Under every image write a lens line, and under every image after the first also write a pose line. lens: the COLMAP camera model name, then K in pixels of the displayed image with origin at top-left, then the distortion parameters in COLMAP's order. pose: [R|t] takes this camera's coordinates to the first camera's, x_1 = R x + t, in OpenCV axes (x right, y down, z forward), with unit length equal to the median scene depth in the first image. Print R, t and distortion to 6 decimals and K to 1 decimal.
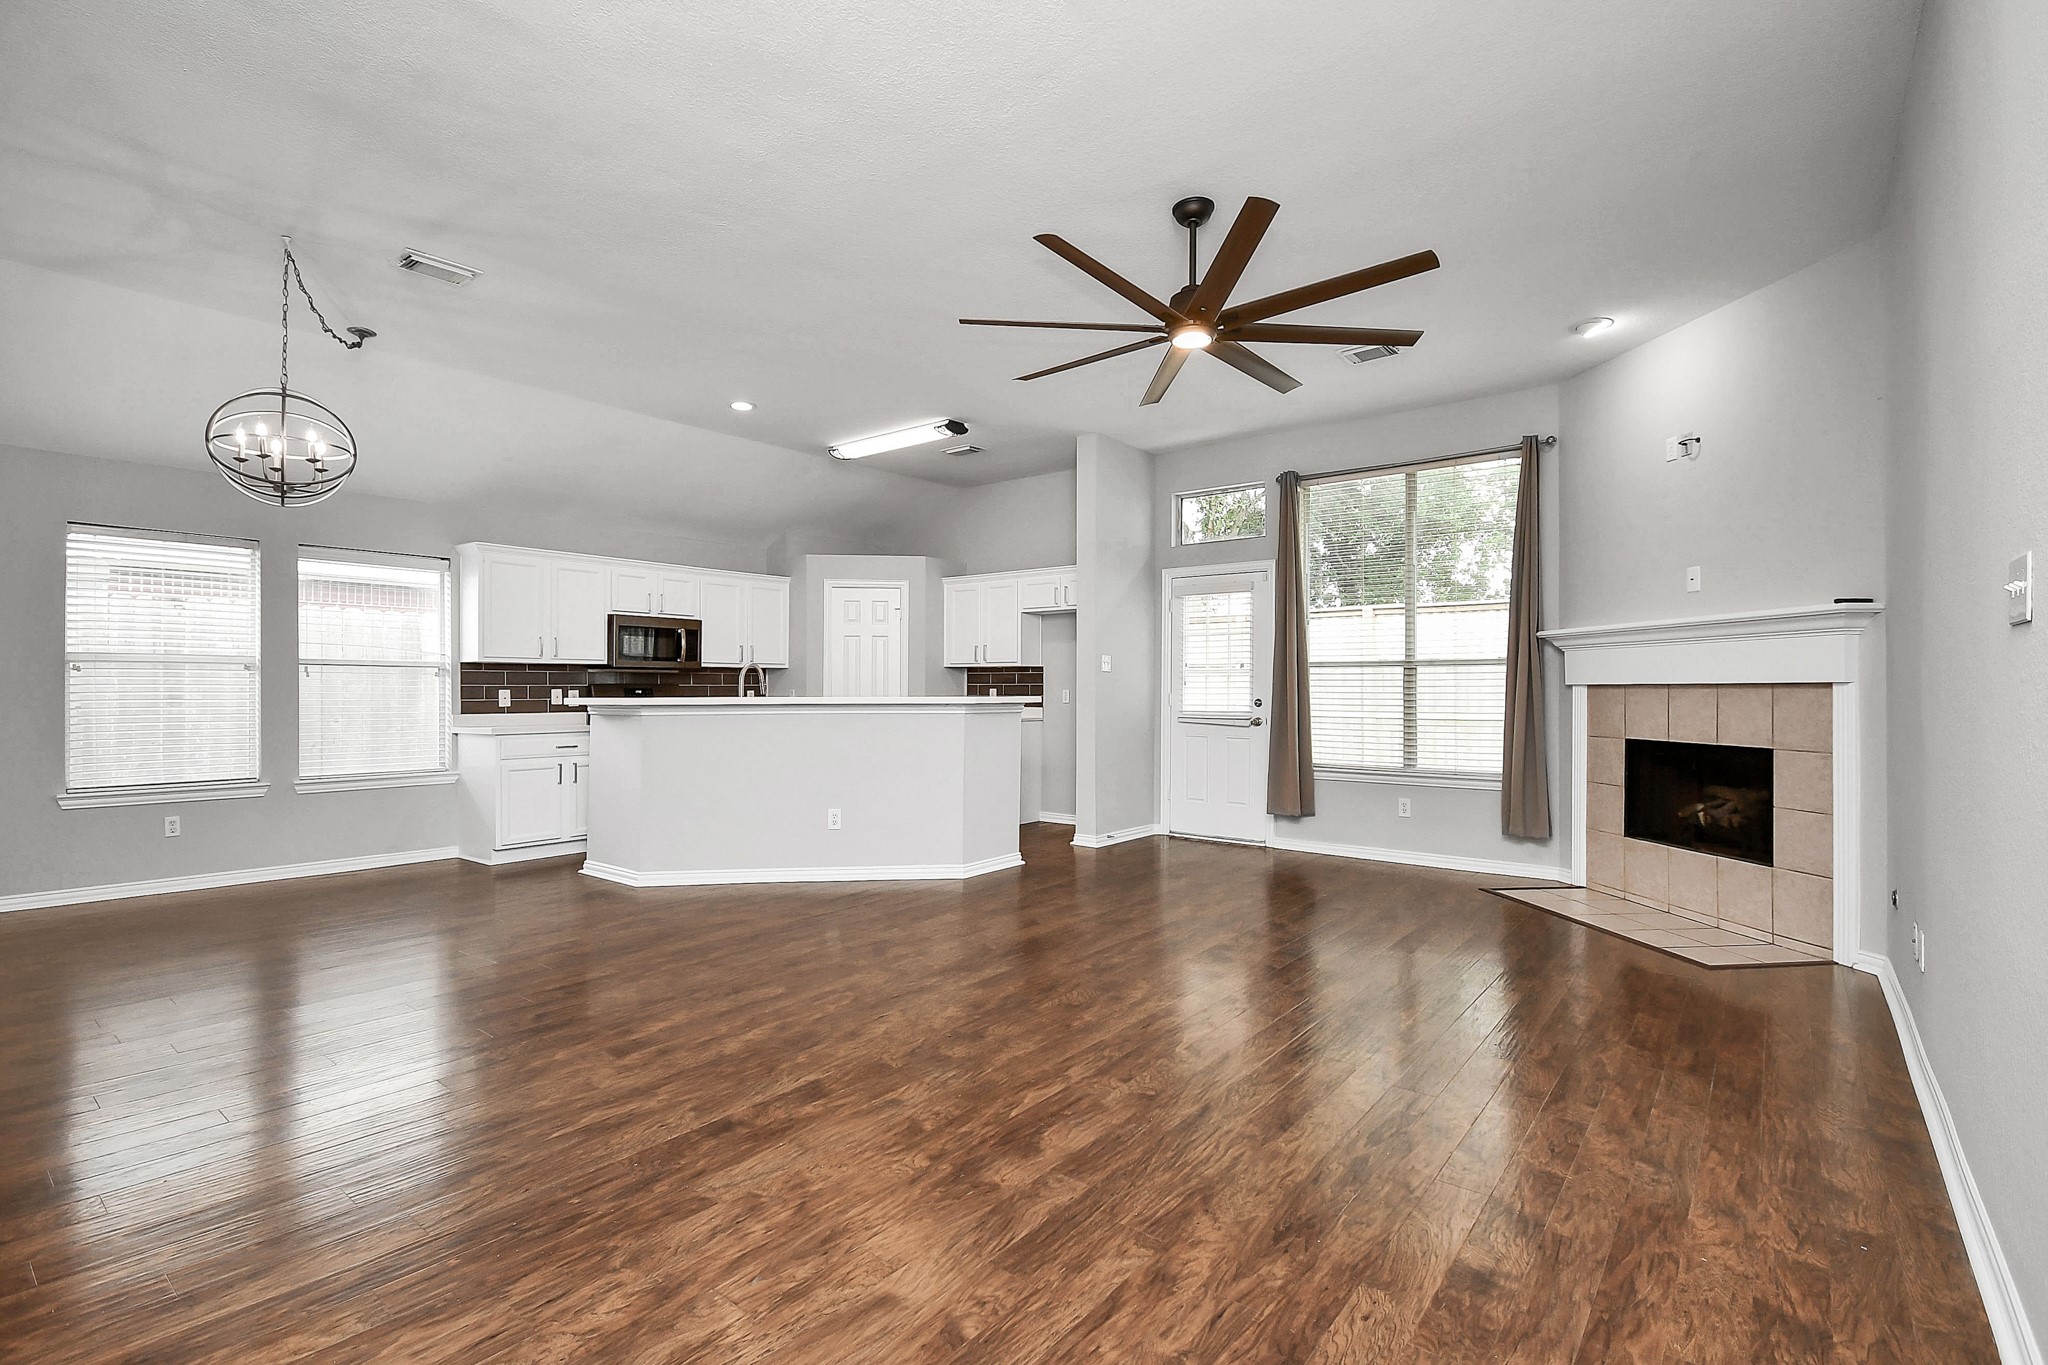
lens RADIAL K [[926.0, 0, 983.2], [0, 926.0, 692.6], [0, 0, 1]] dist [0.017433, -0.019903]
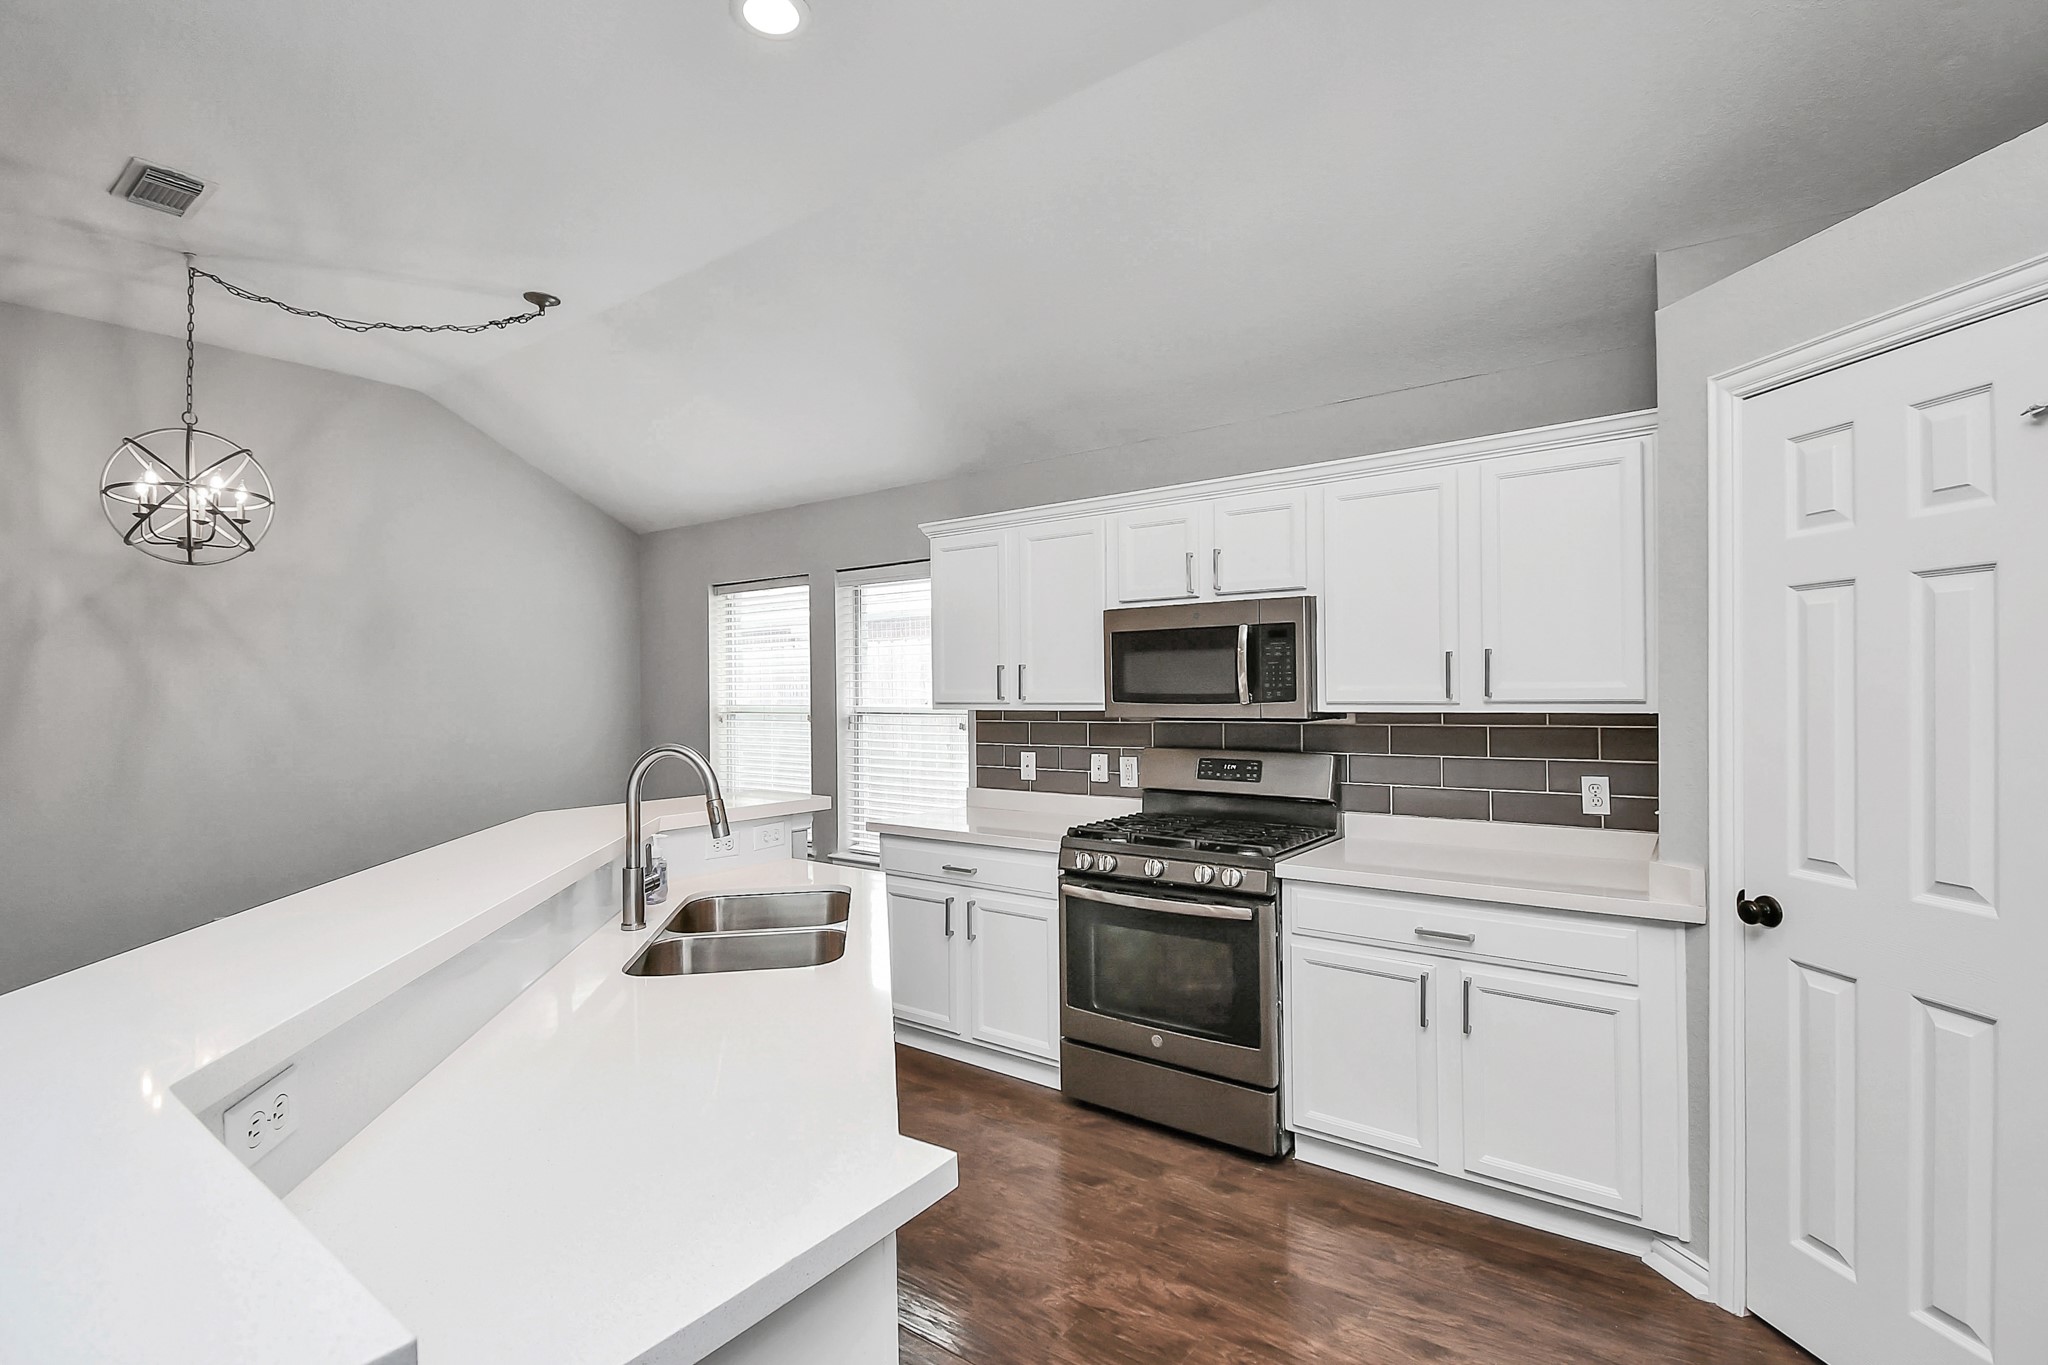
lens RADIAL K [[945.3, 0, 993.5], [0, 945.3, 683.7], [0, 0, 1]] dist [0.009412, -0.016842]
pose [[0.052576, -0.007864, -0.998586, 0.106400], [0.006682, 0.999949, -0.007523, -0.045180], [0.998595, -0.006277, 0.052626, 0.983232]]
